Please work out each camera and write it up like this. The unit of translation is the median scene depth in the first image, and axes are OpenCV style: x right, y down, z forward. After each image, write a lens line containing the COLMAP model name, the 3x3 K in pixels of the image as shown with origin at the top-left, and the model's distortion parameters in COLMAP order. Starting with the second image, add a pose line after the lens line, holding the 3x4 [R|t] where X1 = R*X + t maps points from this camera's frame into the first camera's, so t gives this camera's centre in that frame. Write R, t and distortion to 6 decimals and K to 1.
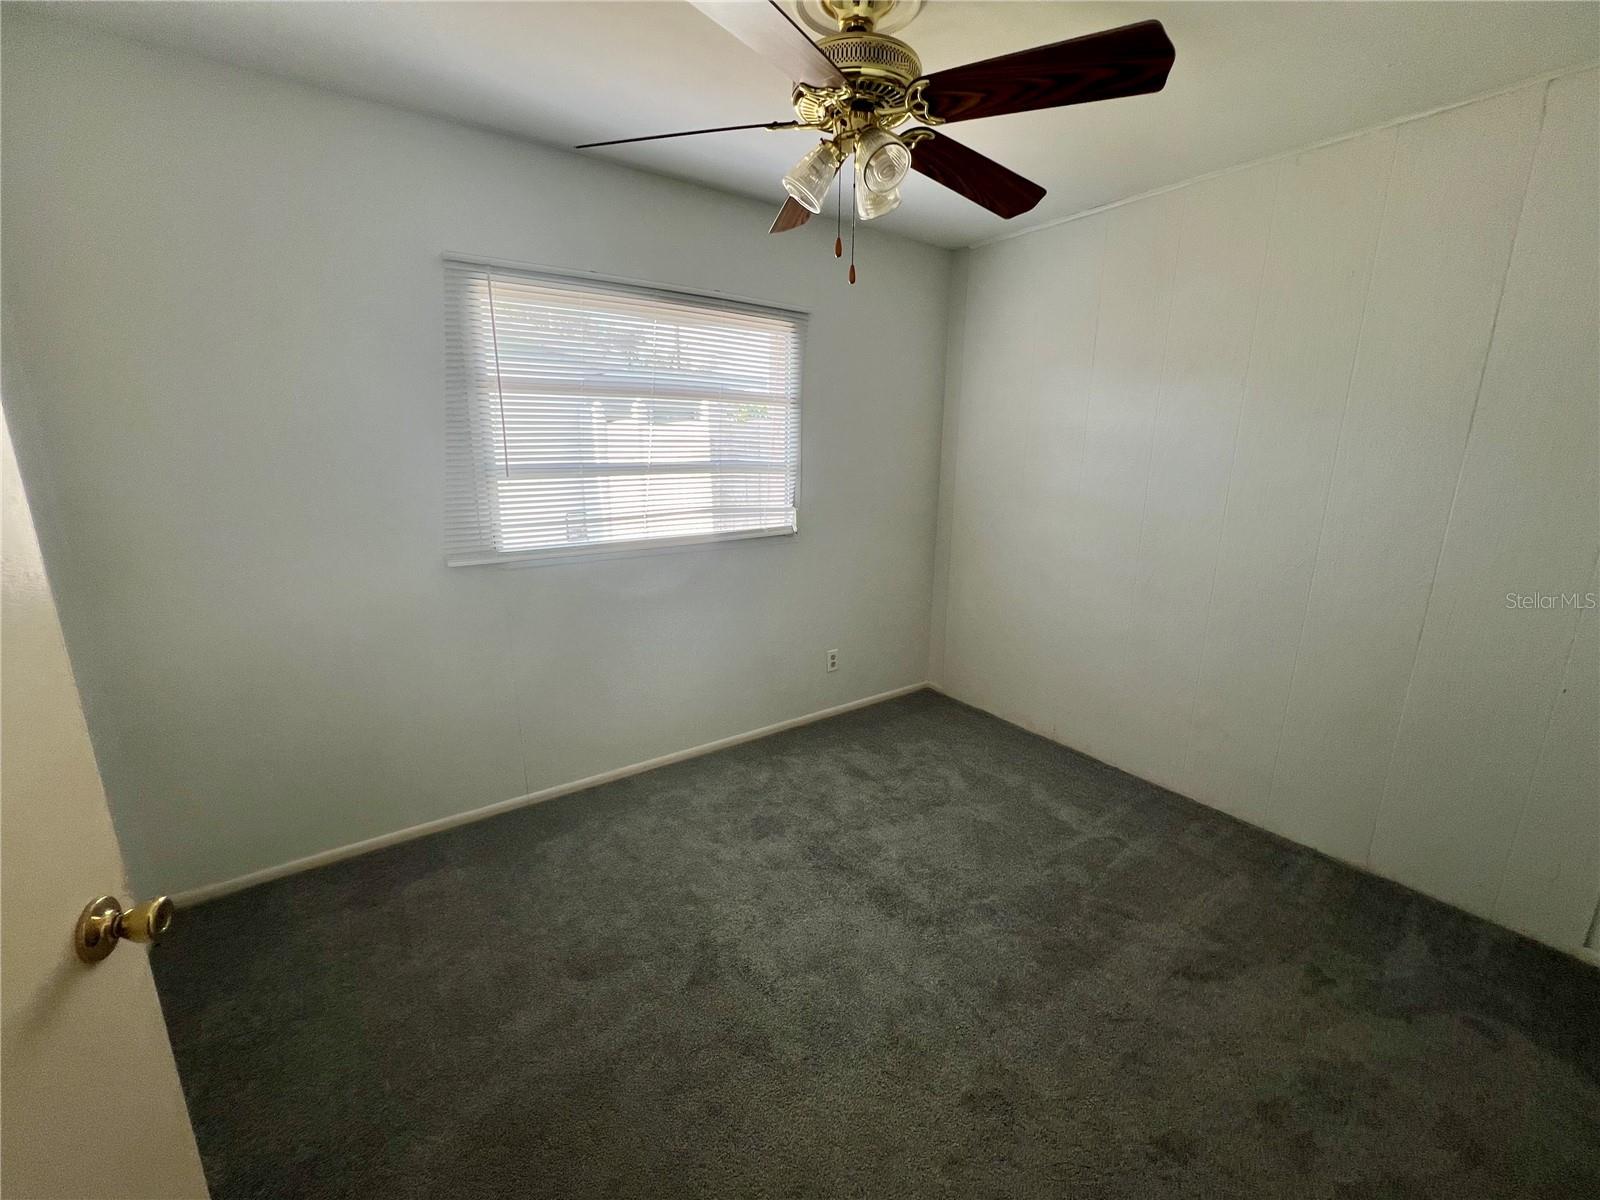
lens RADIAL K [[651.0, 0, 809.4], [0, 651.0, 595.5], [0, 0, 1]] dist [-0.000344, 0.000767]
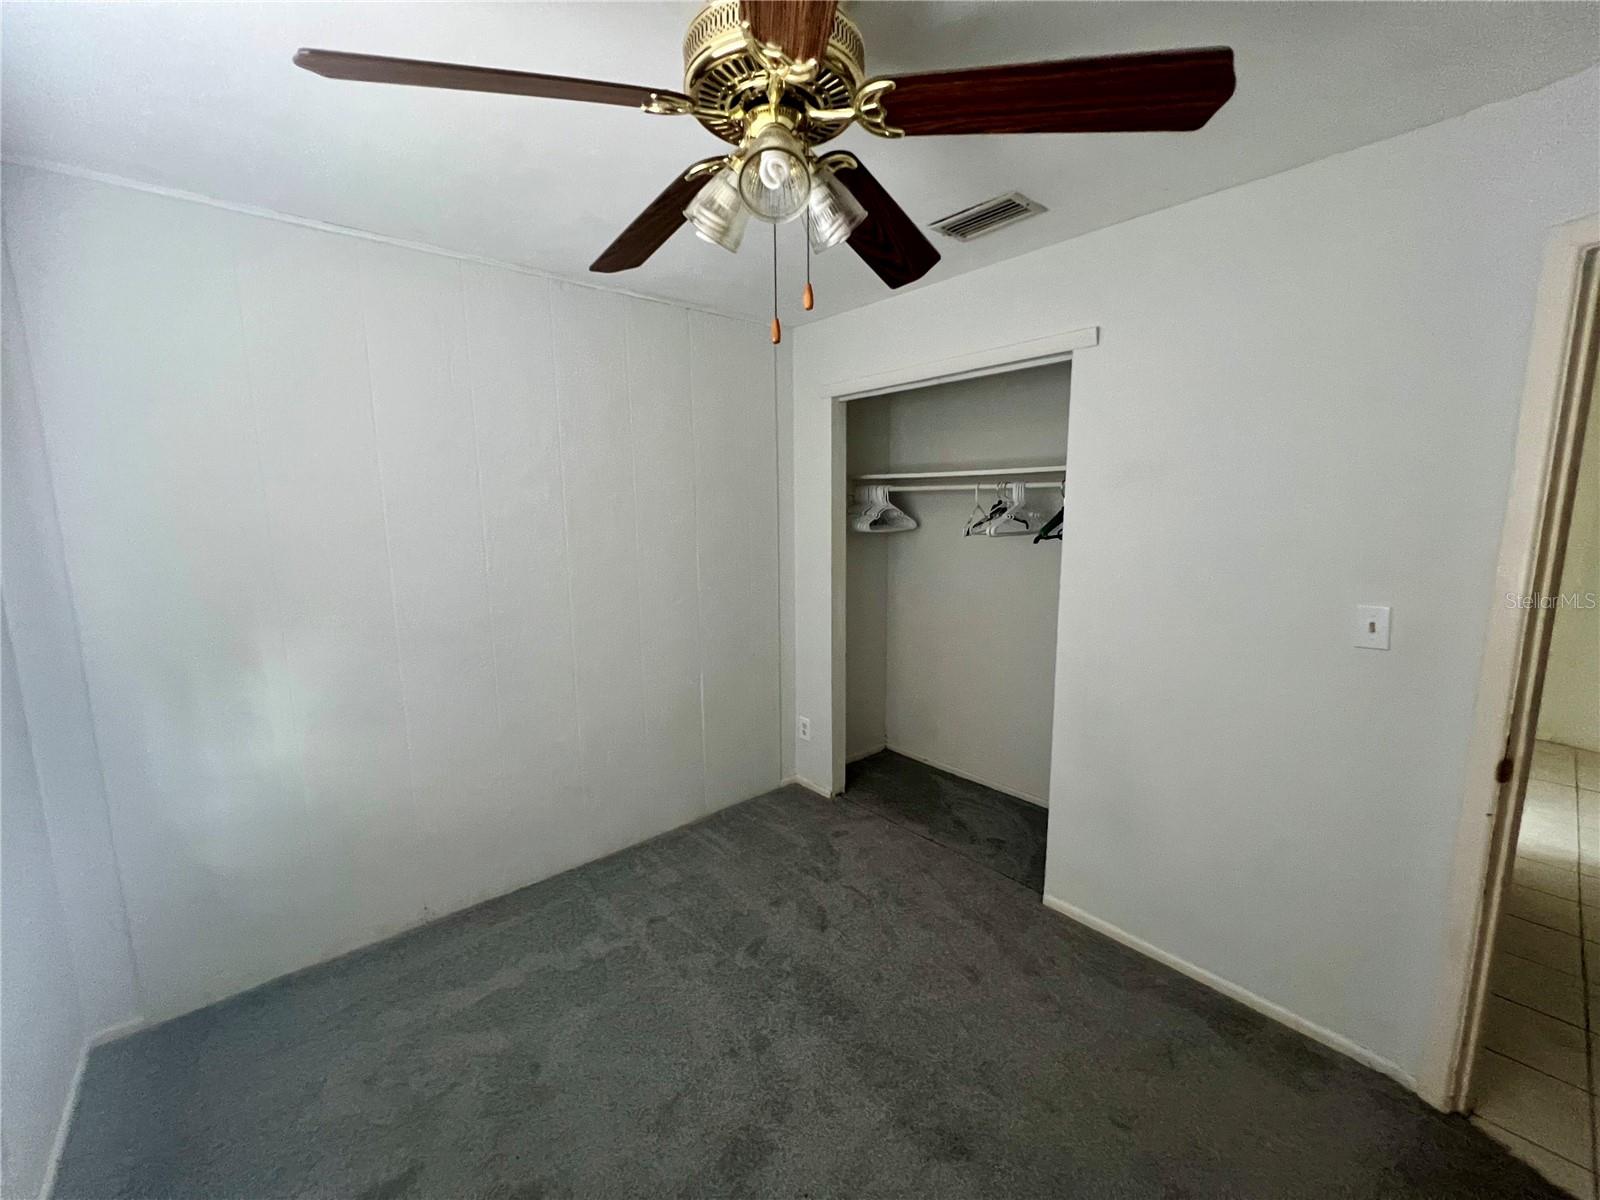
lens RADIAL K [[651.0, 0, 790.8], [0, 651.0, 593.9], [0, 0, 1]] dist [-0.000344, 0.000767]
pose [[-0.085352, -0.153114, 0.984516, -0.456573], [0.237783, 0.956439, 0.169362, -0.225023], [-0.967561, 0.248557, -0.045226, 0.722942]]
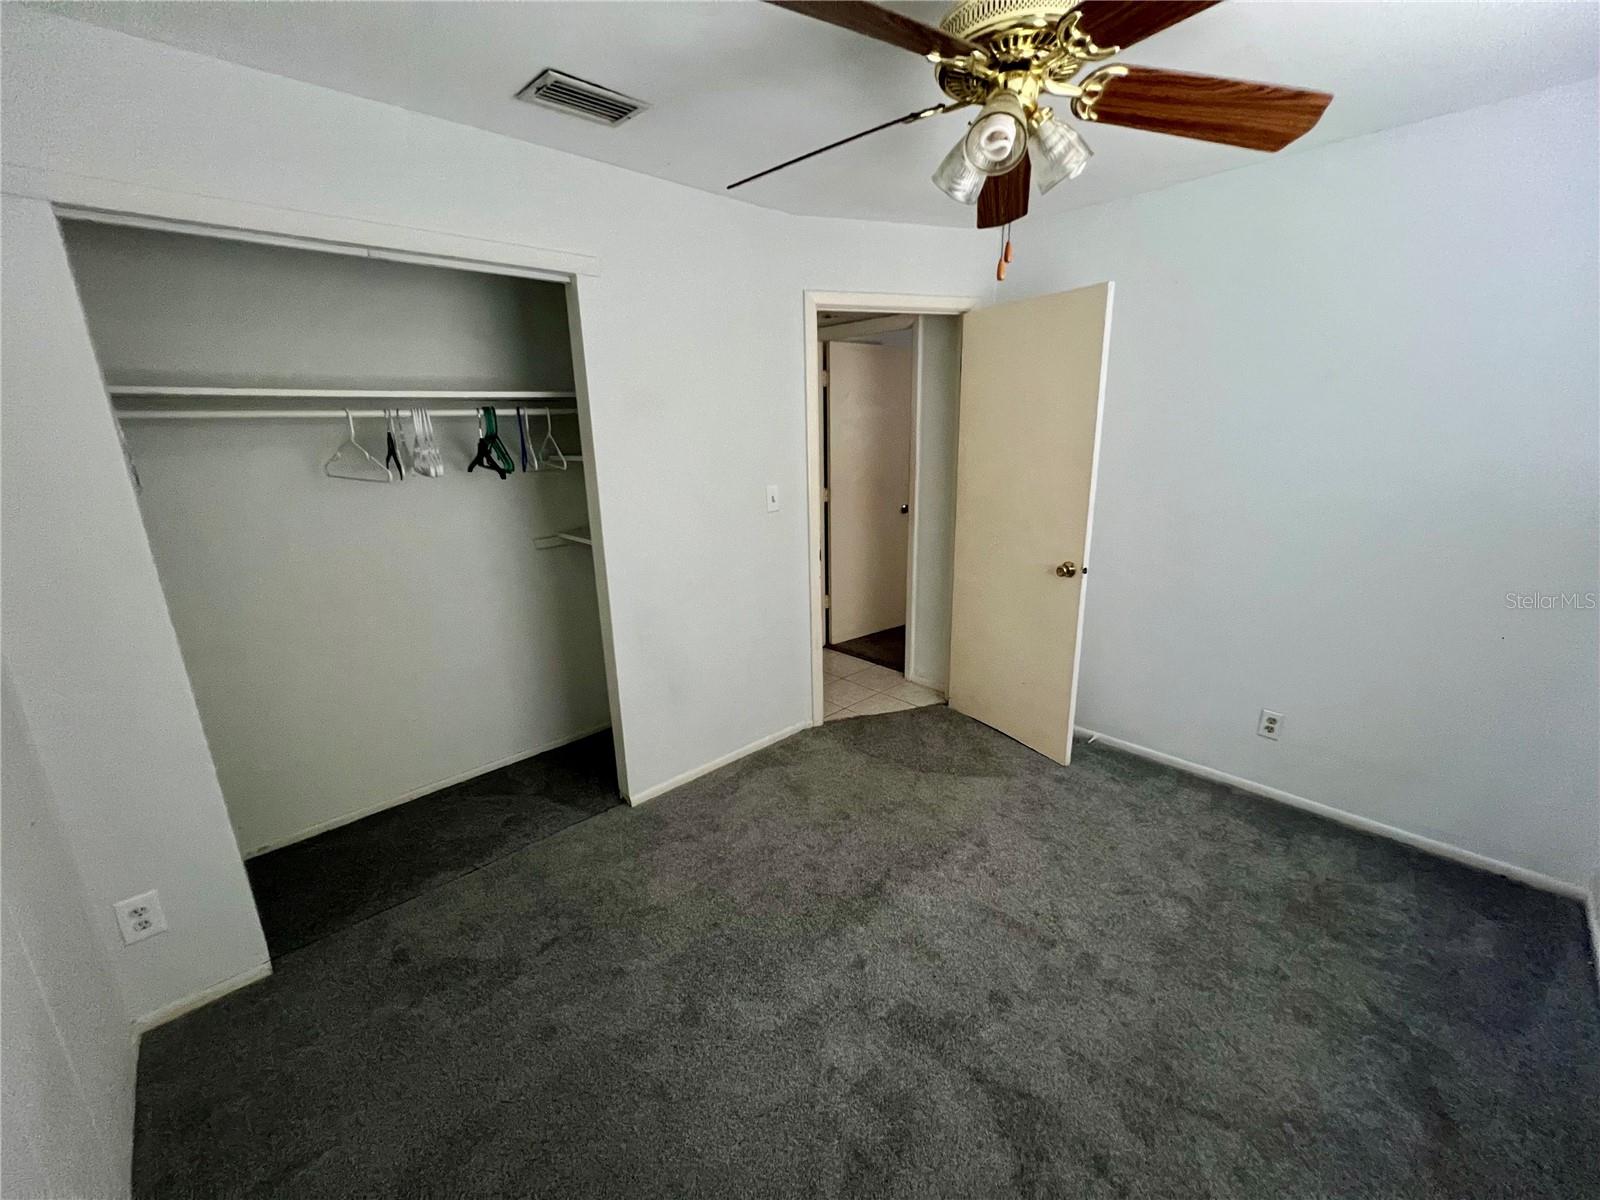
lens RADIAL K [[651.0, 0, 794.7], [0, 651.0, 601.6], [0, 0, 1]] dist [-0.000344, 0.000767]
pose [[-0.988409, 0.051408, -0.142842, 0.317419], [-0.021748, 0.883266, 0.468368, -0.331490], [0.150246, 0.466046, -0.871910, 1.269123]]
